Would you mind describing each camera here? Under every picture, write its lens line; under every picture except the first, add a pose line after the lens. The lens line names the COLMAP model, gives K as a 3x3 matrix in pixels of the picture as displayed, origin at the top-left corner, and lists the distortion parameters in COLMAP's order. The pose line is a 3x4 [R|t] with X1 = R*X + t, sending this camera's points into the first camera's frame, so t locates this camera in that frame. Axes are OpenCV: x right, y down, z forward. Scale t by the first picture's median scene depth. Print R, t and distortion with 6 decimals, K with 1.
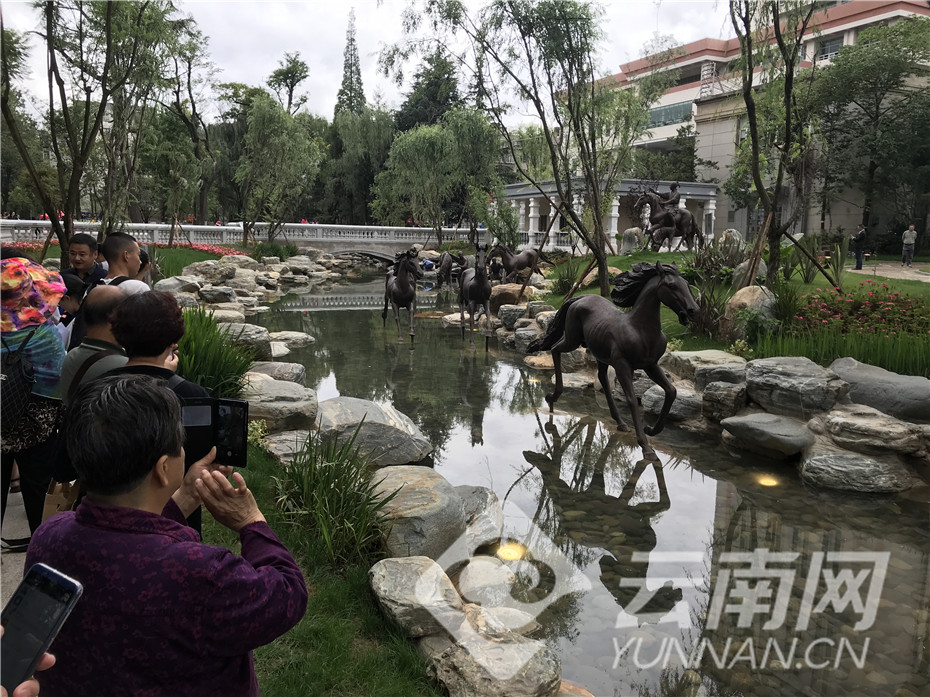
lens RADIAL K [[760.0, 0, 465.0], [0, 760.0, 348.5], [0, 0, 1]] dist [0.092549, -0.218496]
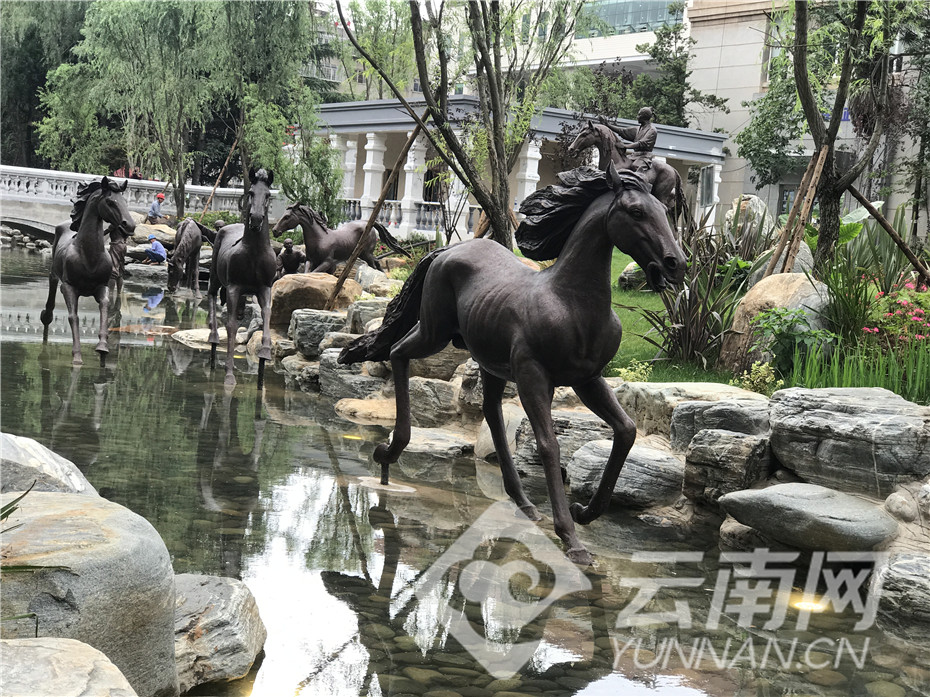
lens RADIAL K [[1534.1, 0, 465.0], [0, 1534.1, 348.5], [0, 0, 1]] dist [0.083250, -0.034996]
pose [[0.986499, 0.055823, 0.153960, 0.006882], [-0.046414, 0.996867, -0.064049, 0.041948], [-0.157053, 0.056038, 0.985999, 0.020989]]
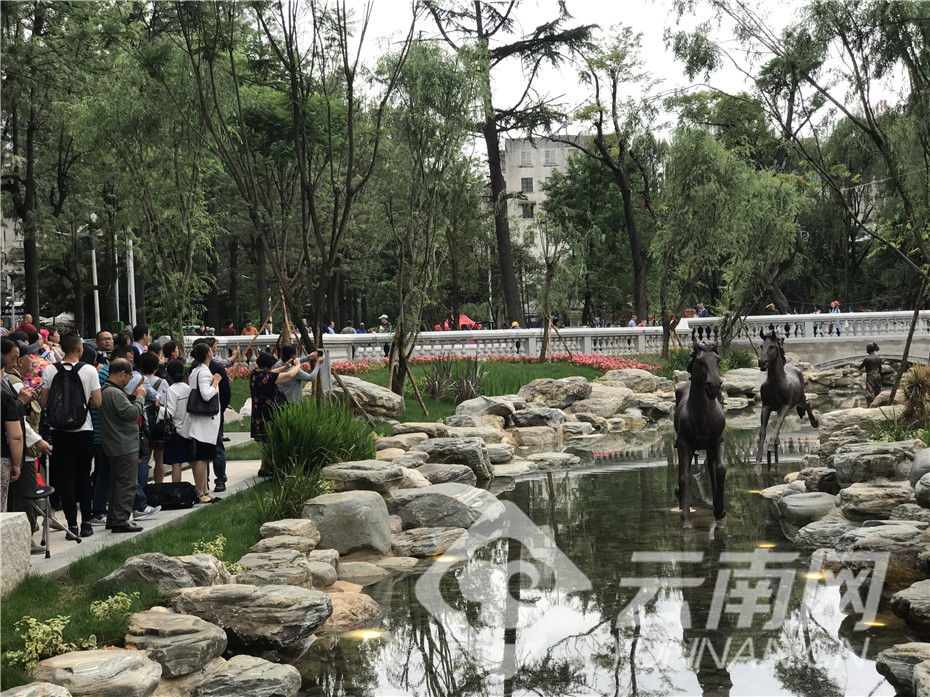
lens RADIAL K [[1534.1, 0, 465.0], [0, 1534.1, 348.5], [0, 0, 1]] dist [0.083250, -0.034996]
pose [[0.870204, -0.046836, -0.490460, 0.519735], [-0.022750, 0.990590, -0.134959, 0.095872], [0.492166, 0.128599, 0.860950, -0.477146]]
